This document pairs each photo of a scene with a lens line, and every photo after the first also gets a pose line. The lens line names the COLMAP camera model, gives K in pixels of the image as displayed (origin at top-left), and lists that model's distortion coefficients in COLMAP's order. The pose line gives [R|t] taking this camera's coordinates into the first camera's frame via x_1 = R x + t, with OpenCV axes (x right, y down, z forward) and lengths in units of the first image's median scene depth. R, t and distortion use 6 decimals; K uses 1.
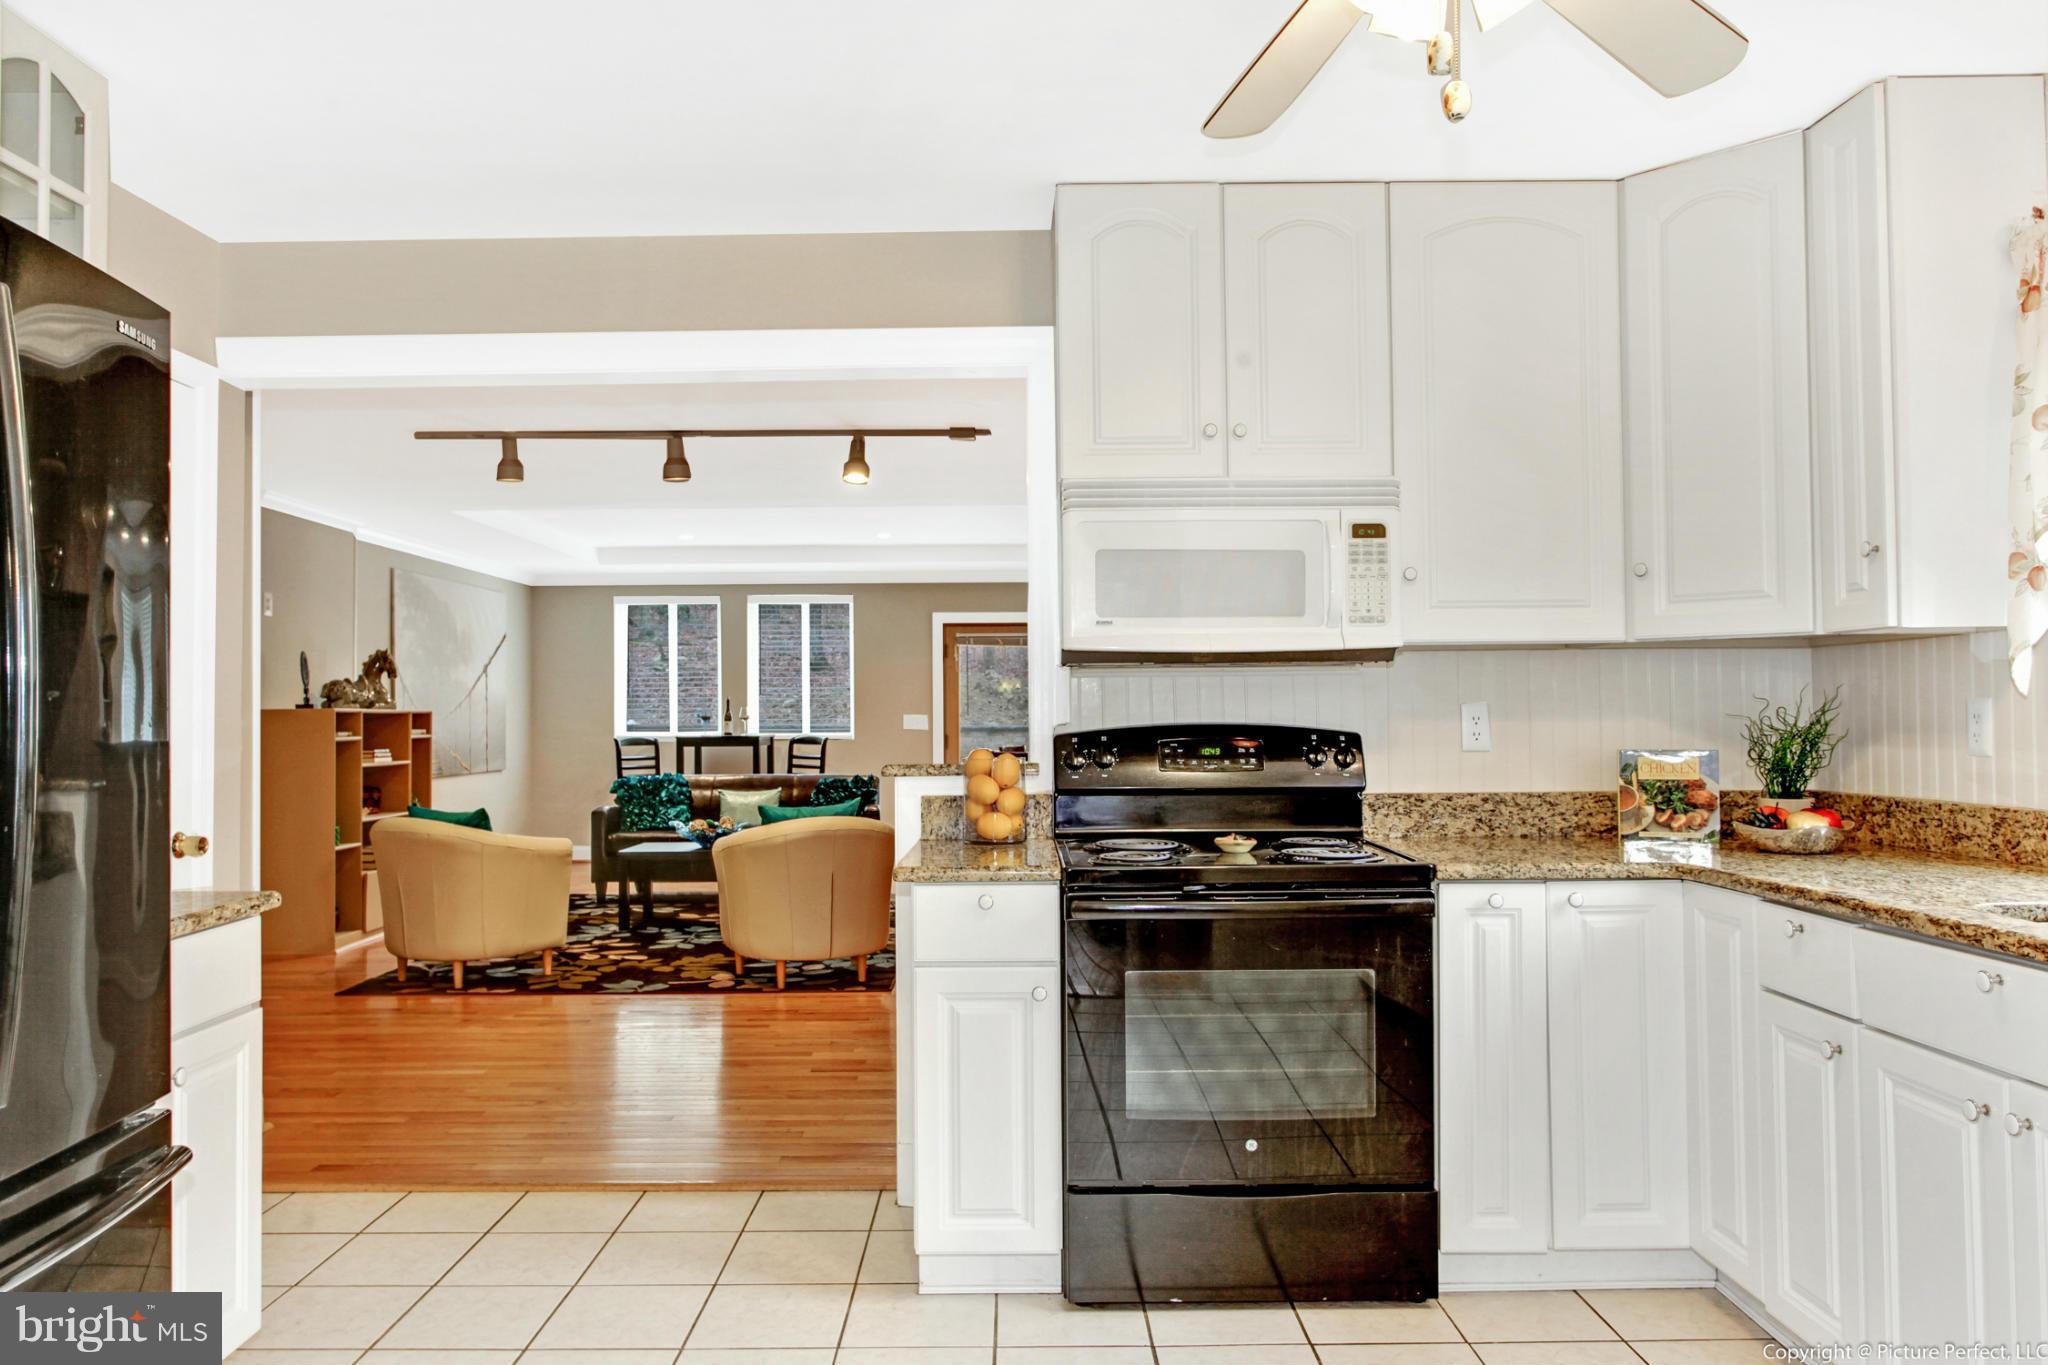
lens RADIAL K [[1417.3, 0, 1014.8], [0, 1417.3, 675.6], [0, 0, 1]] dist [0.020221, -0.002059]
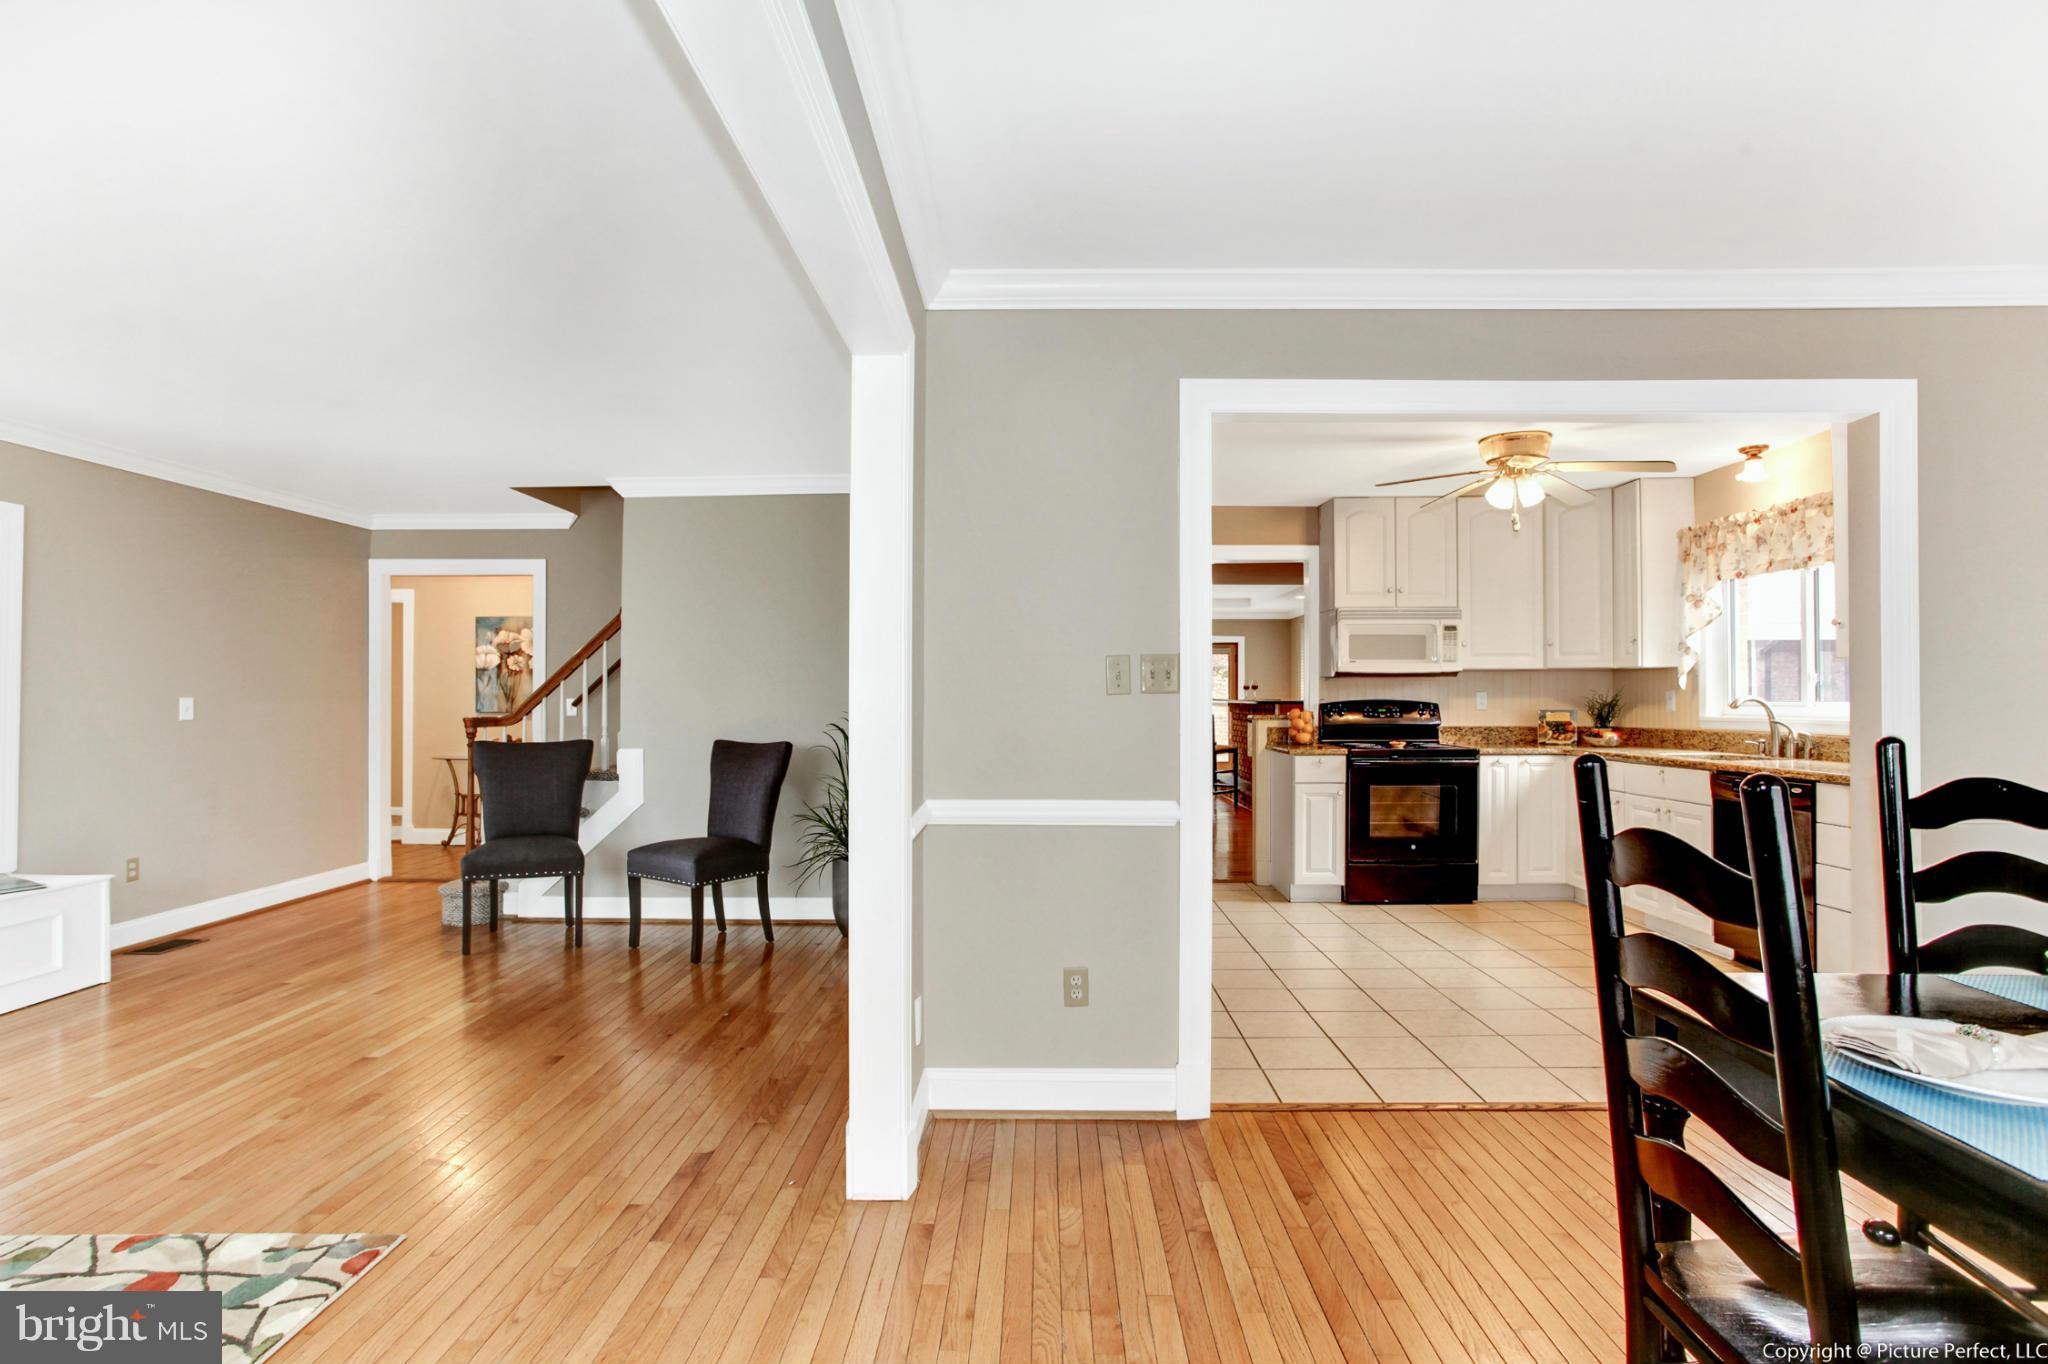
lens RADIAL K [[1015.0, 0, 1030.3], [0, 1015.0, 692.2], [0, 0, 1]] dist [-0.011894, 0.001958]
pose [[0.999885, 0.003096, -0.014868, -0.494362], [-0.002739, 0.999710, 0.023916, -0.022770], [0.014938, -0.023872, 0.999603, -0.893913]]
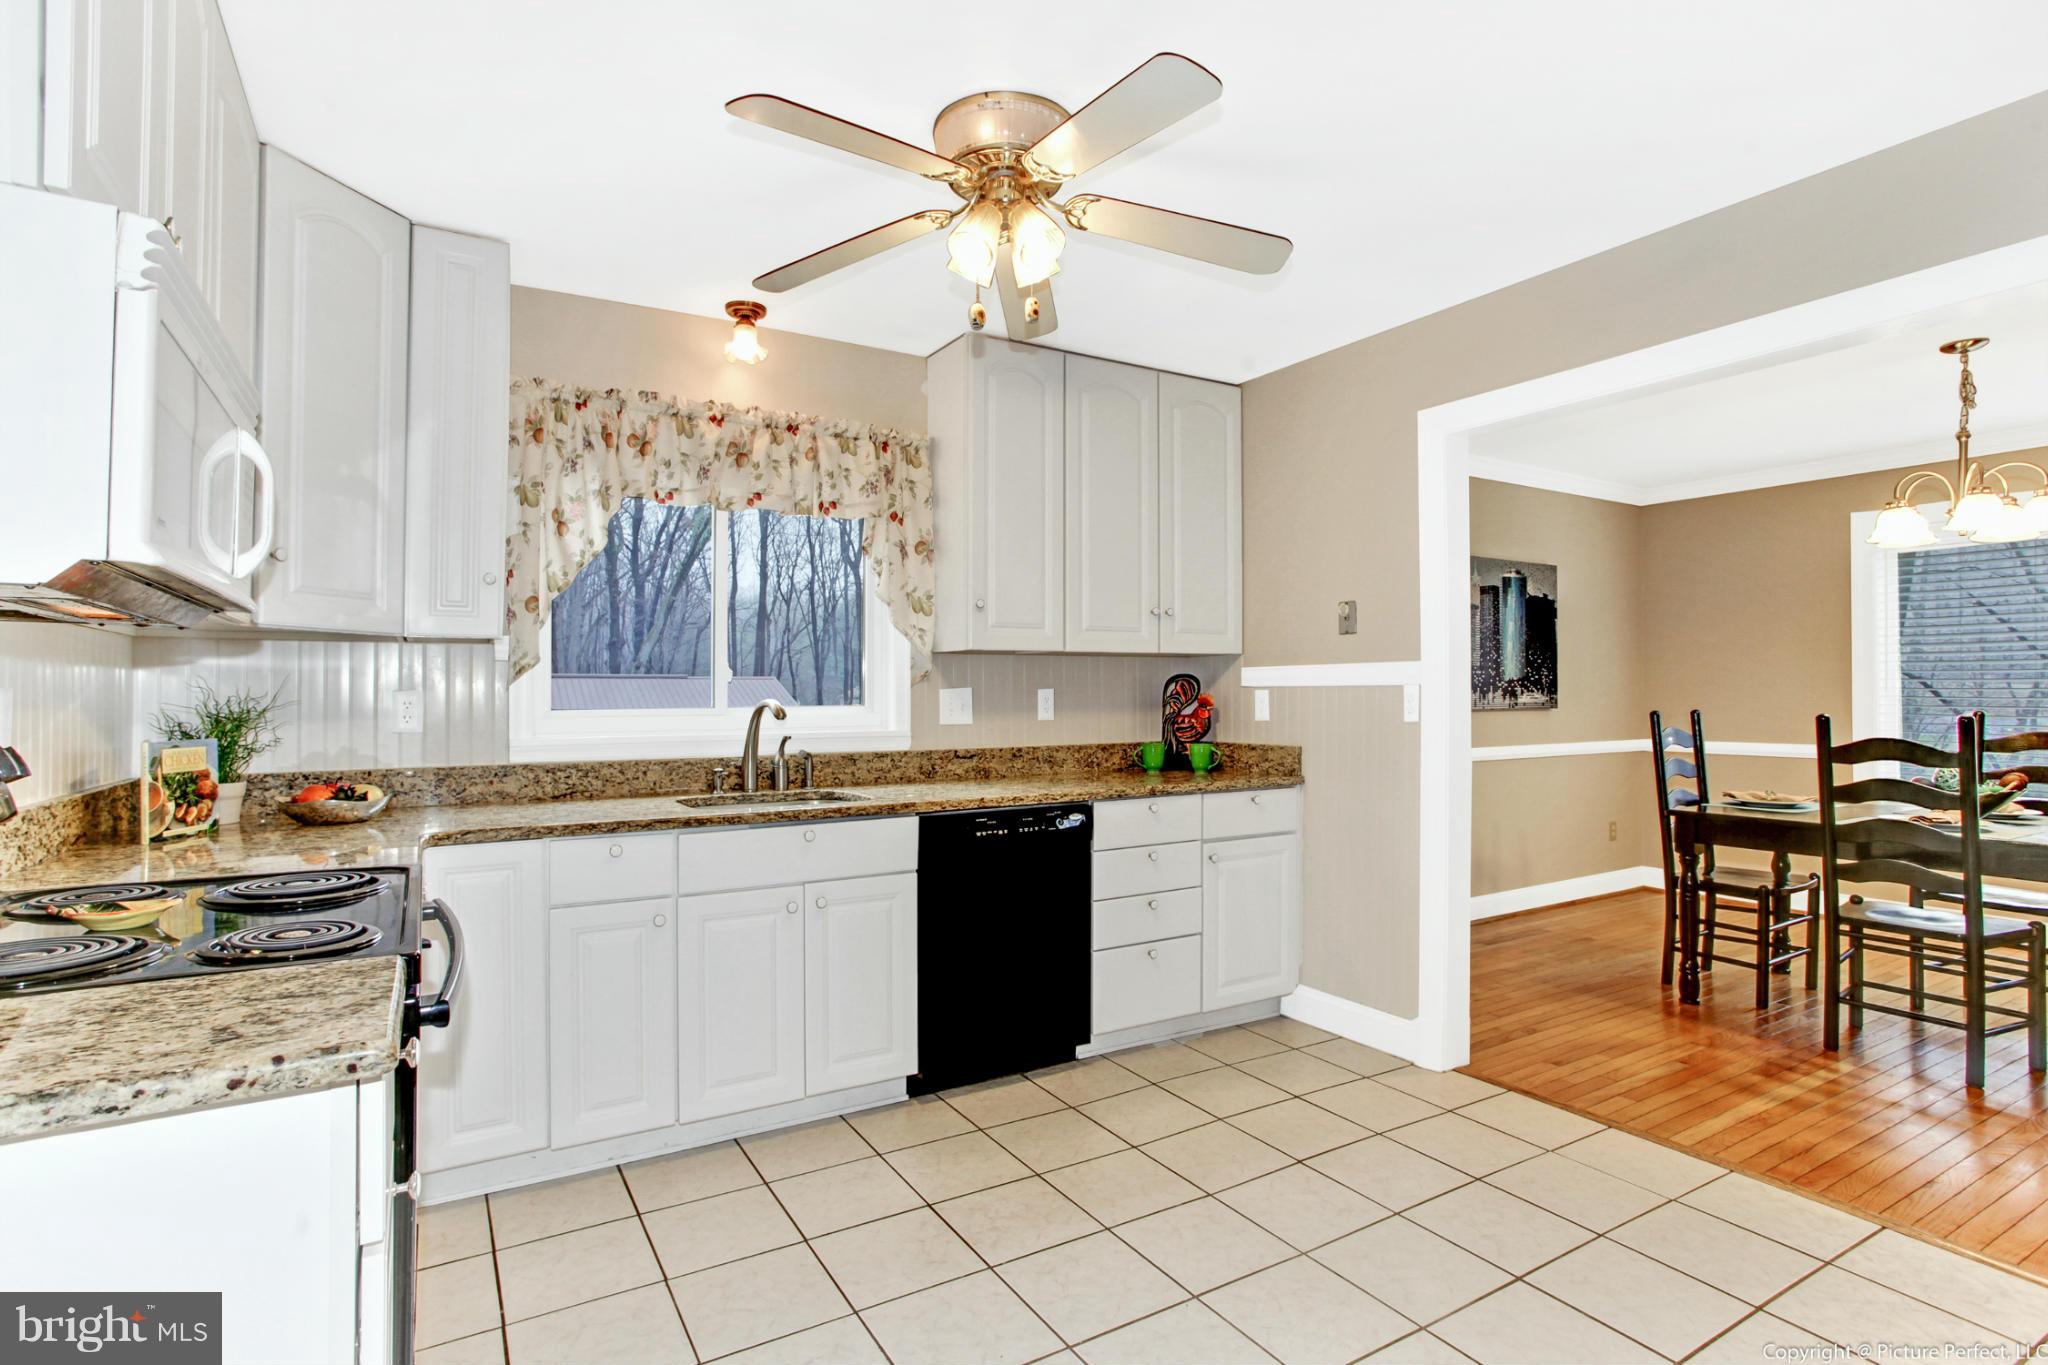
lens RADIAL K [[1015.0, 0, 1024.5], [0, 1015.0, 683.2], [0, 0, 1]] dist [-0.011894, 0.001958]
pose [[-0.501202, 0.020556, 0.865086, -0.396138], [-0.016063, 0.999325, -0.033052, 0.028290], [-0.865181, -0.030462, -0.500533, 0.864399]]
